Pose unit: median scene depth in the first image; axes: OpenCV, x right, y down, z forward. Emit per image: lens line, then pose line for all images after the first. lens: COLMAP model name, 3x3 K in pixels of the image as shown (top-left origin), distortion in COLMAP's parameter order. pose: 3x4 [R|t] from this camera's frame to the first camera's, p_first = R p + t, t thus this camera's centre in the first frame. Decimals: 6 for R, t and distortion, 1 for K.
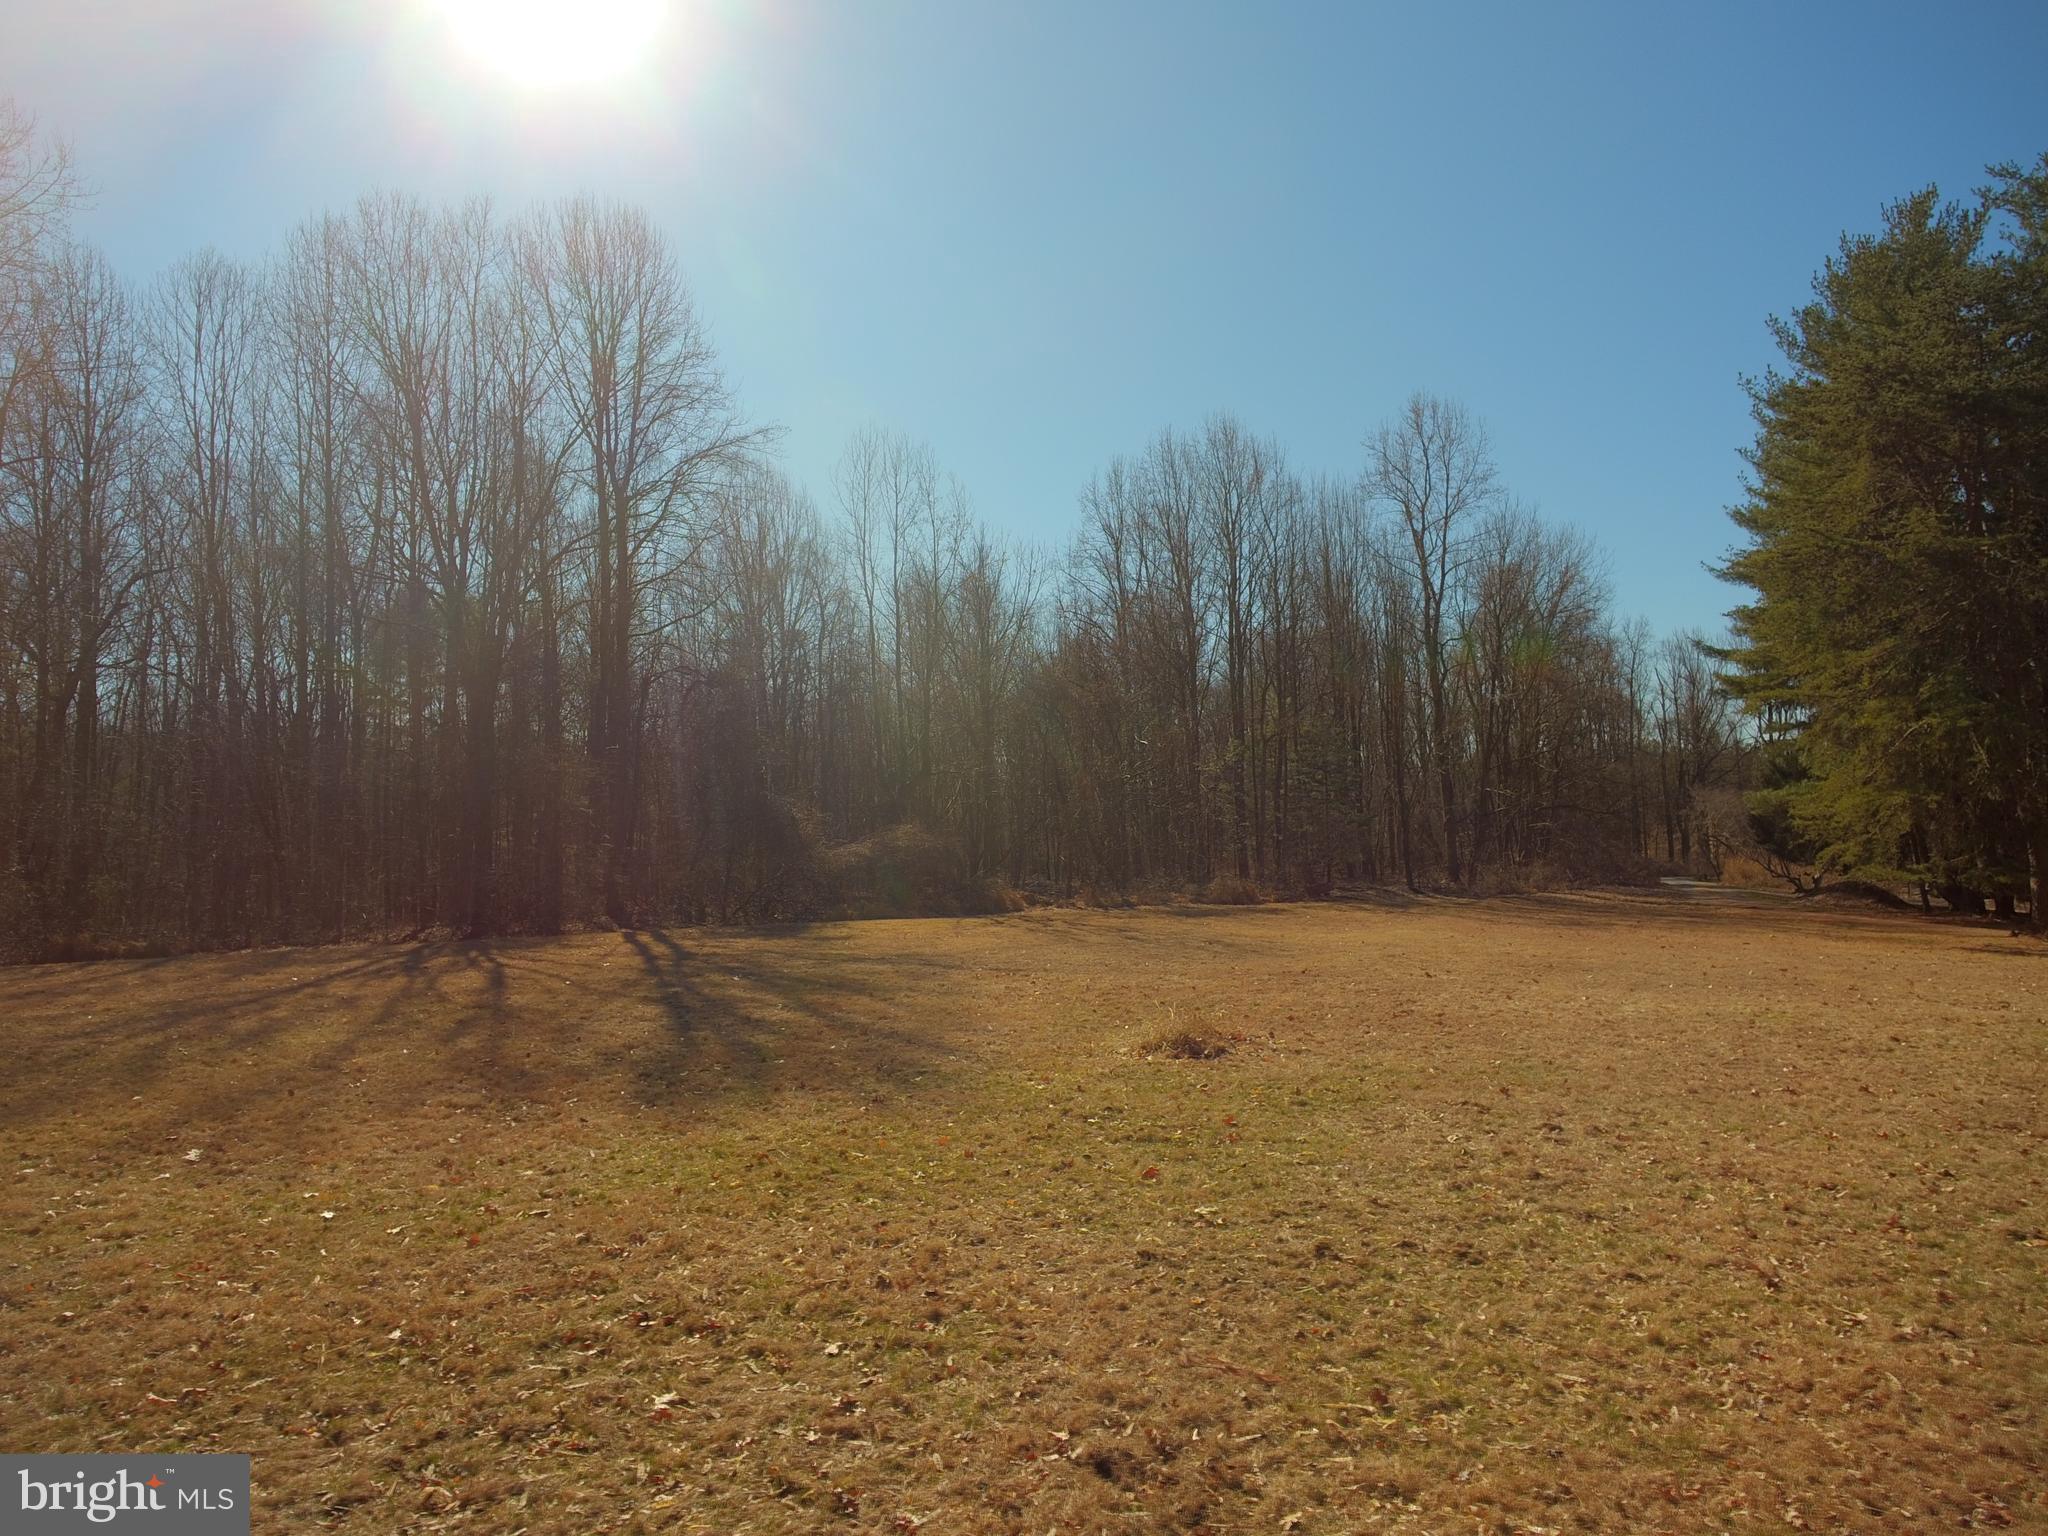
lens RADIAL K [[1206.4, 0, 1018.7], [0, 1206.4, 751.5], [0, 0, 1]] dist [-0.003086, 0.002330]
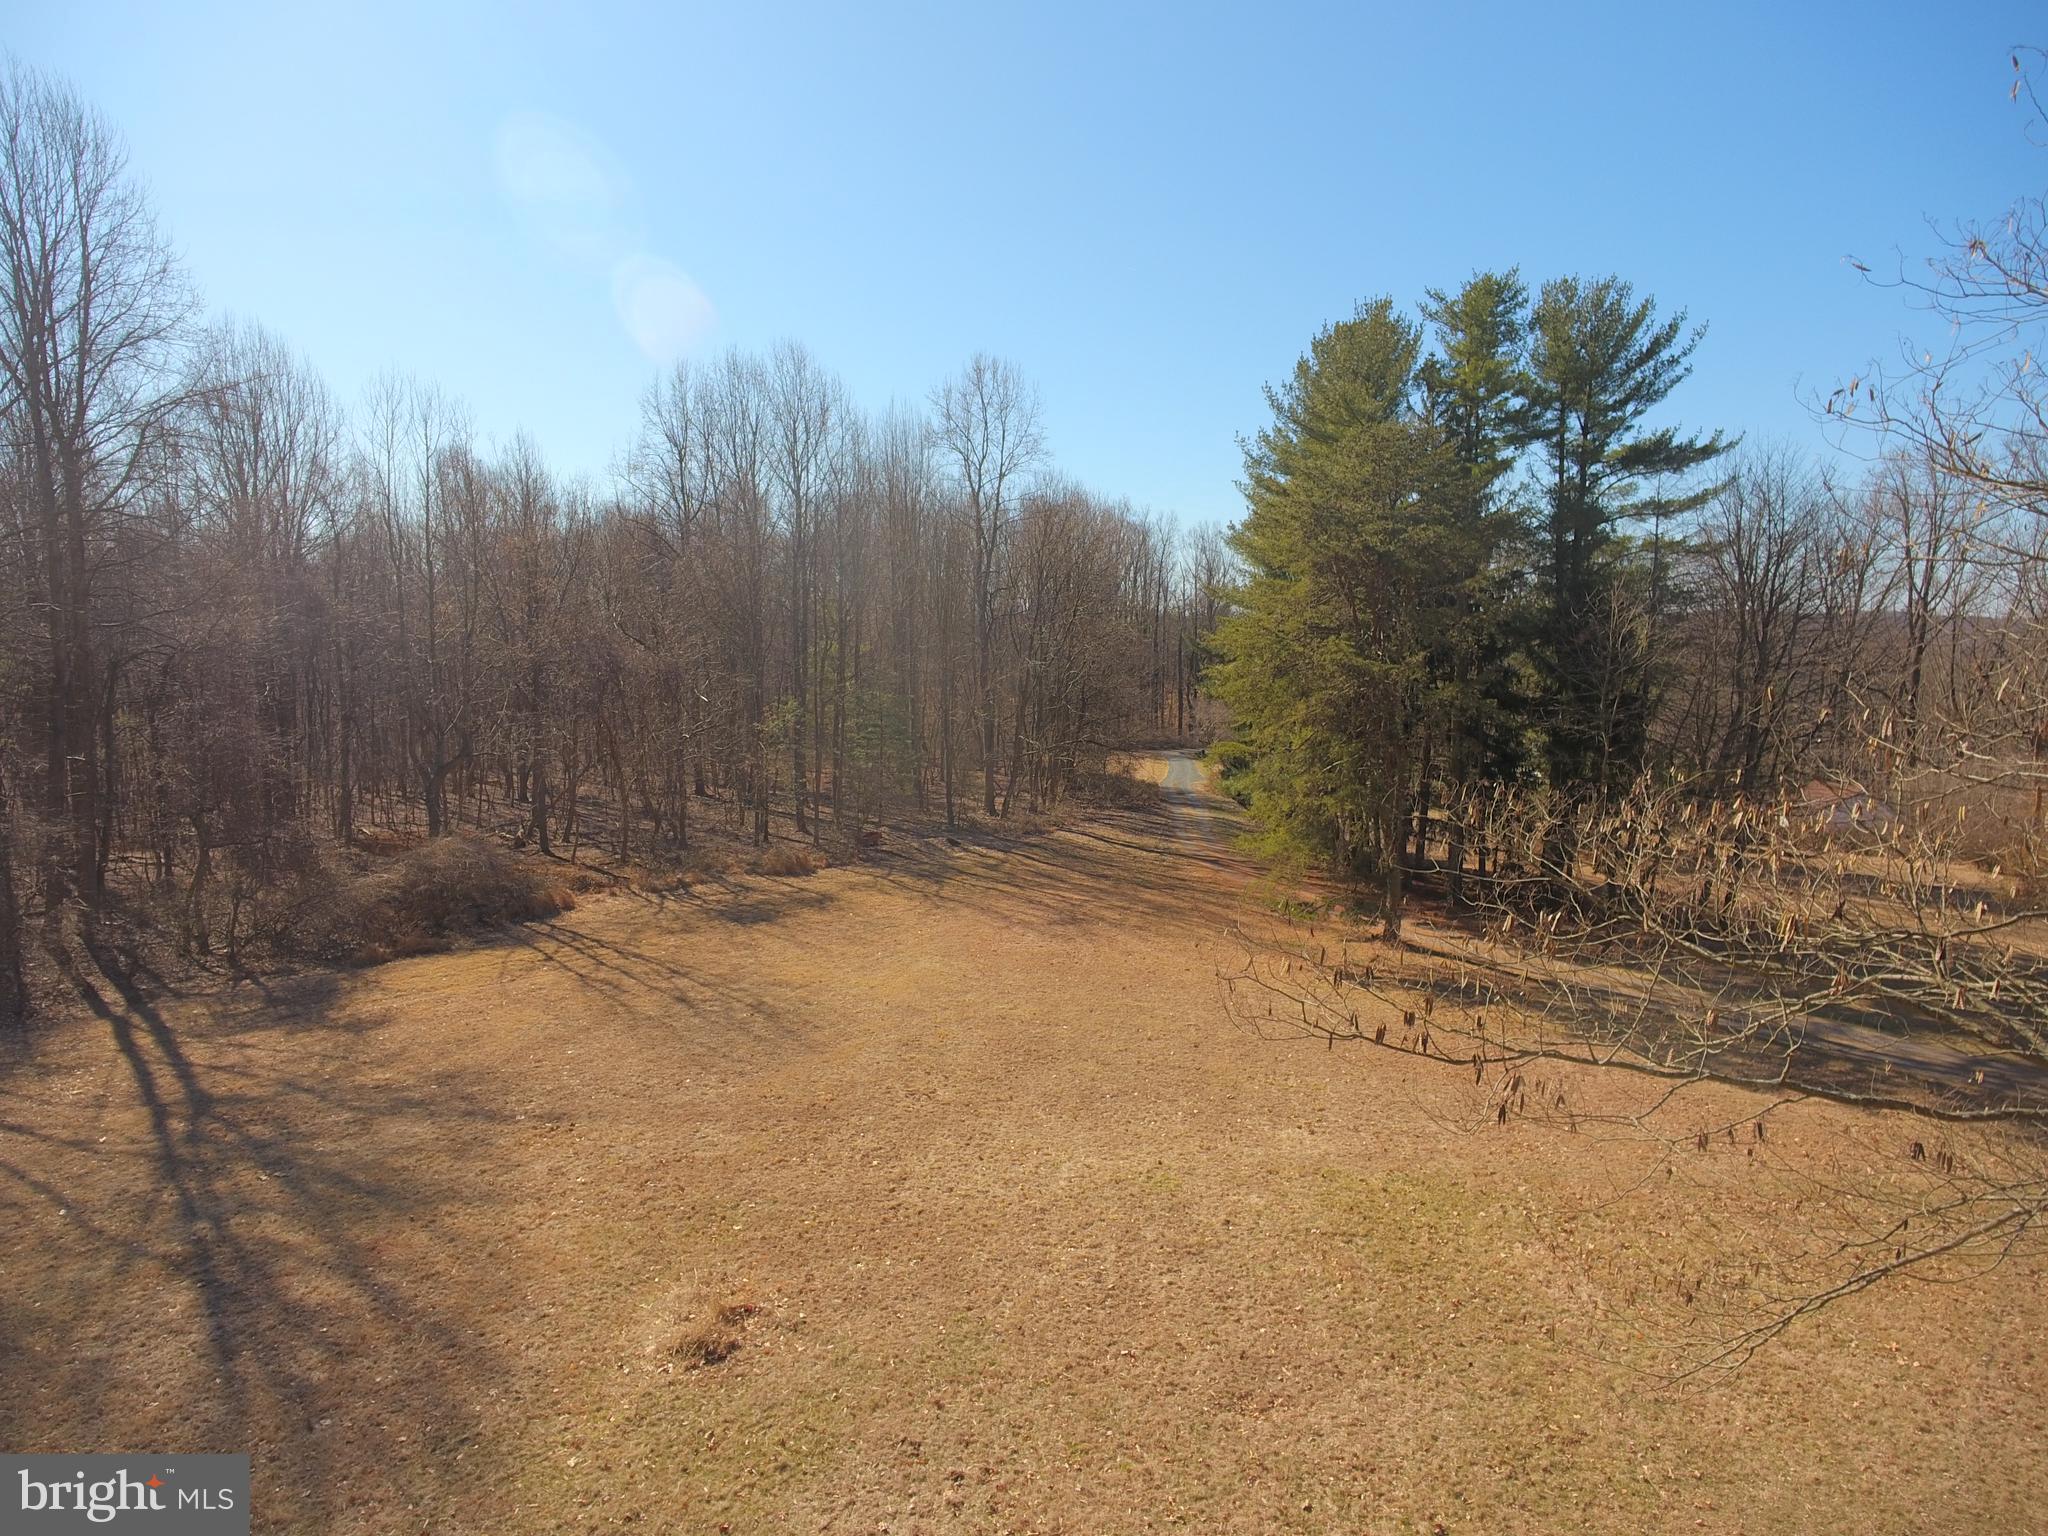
lens RADIAL K [[1206.4, 0, 1020.0], [0, 1206.4, 746.2], [0, 0, 1]] dist [-0.003086, 0.002330]
pose [[0.938728, -0.002140, 0.344653, 0.003531], [-0.053283, 0.987058, 0.151255, -0.118248], [-0.340516, -0.160351, 0.926464, -0.030025]]
